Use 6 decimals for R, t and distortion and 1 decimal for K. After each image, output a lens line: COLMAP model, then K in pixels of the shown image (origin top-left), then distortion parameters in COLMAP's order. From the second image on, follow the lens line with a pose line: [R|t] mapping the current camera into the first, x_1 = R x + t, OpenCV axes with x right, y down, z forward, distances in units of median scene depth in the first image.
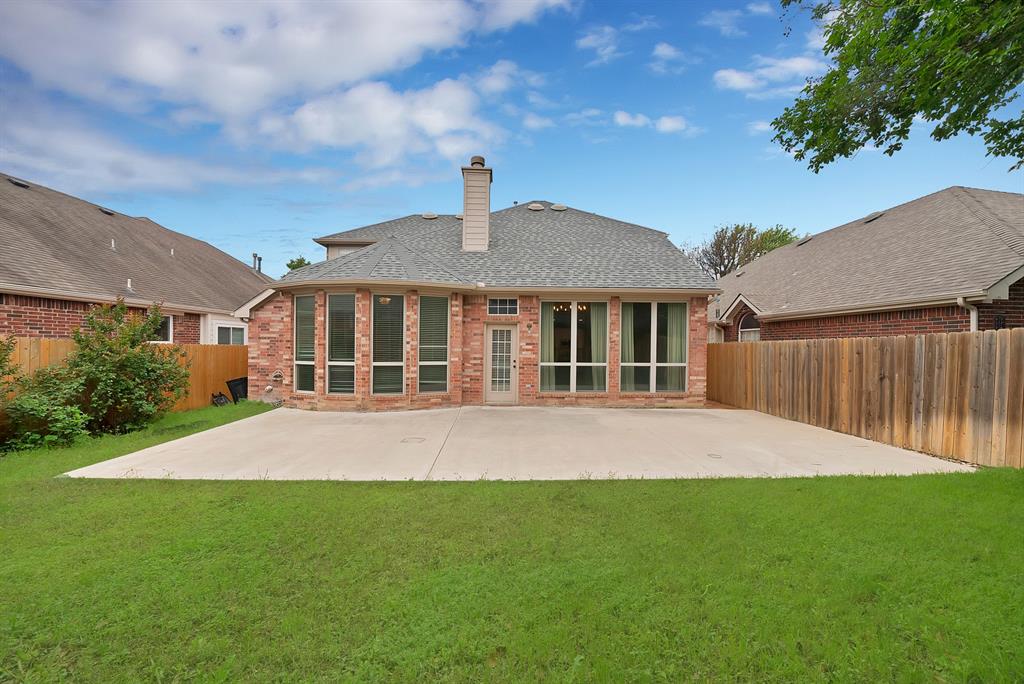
lens RADIAL K [[374.3, 0, 508.6], [0, 374.3, 348.4], [0, 0, 1]] dist [-0.016808, 0.000132]
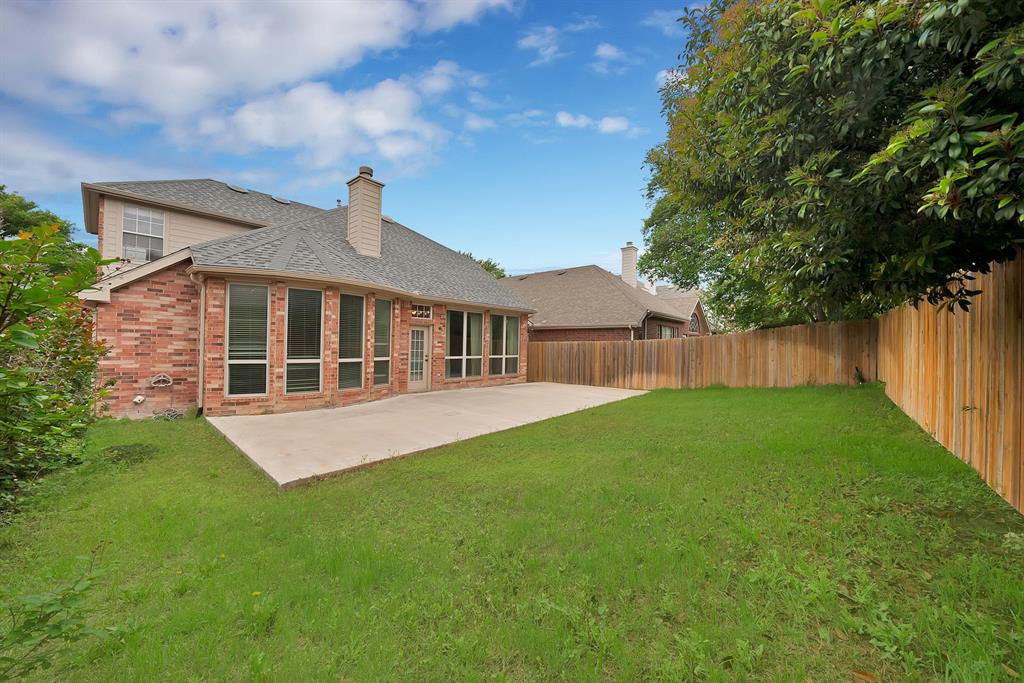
lens RADIAL K [[374.3, 0, 508.6], [0, 374.3, 347.9], [0, 0, 1]] dist [-0.016808, 0.000132]
pose [[0.667226, -0.002578, 0.744851, -0.740568], [-0.004055, 0.999967, 0.007094, -0.002386], [-0.744844, -0.007753, 0.667193, -0.031734]]
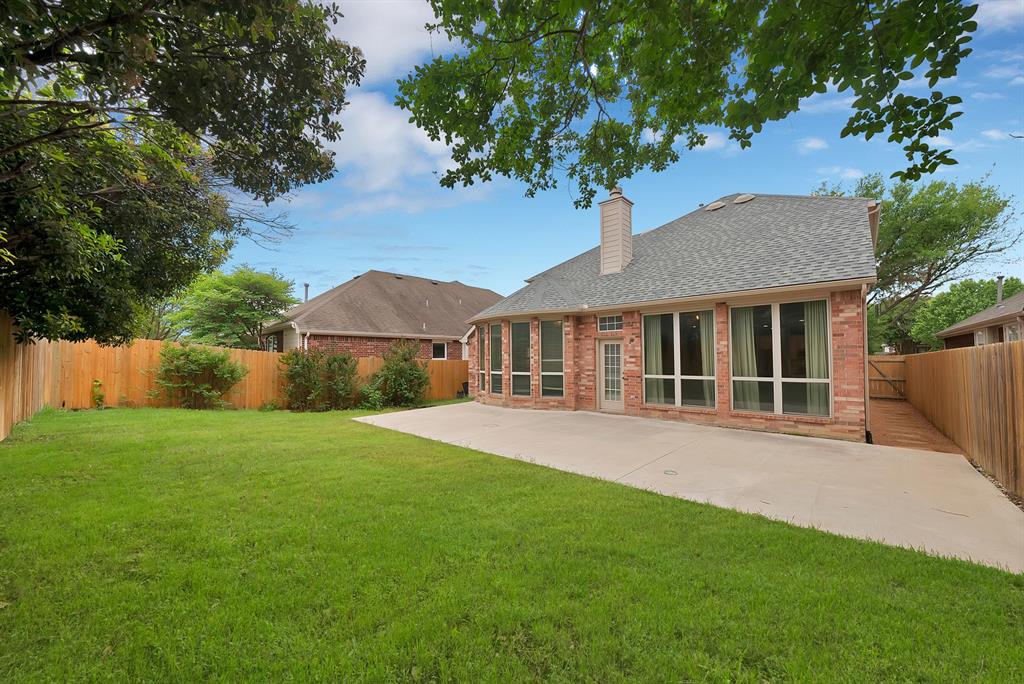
lens RADIAL K [[374.3, 0, 508.6], [0, 374.3, 348.4], [0, 0, 1]] dist [-0.016808, 0.000132]
pose [[0.711846, -0.030908, -0.701655, 0.544500], [0.006620, 0.999282, -0.037302, 0.001116], [0.702304, 0.021908, 0.711540, 0.005759]]
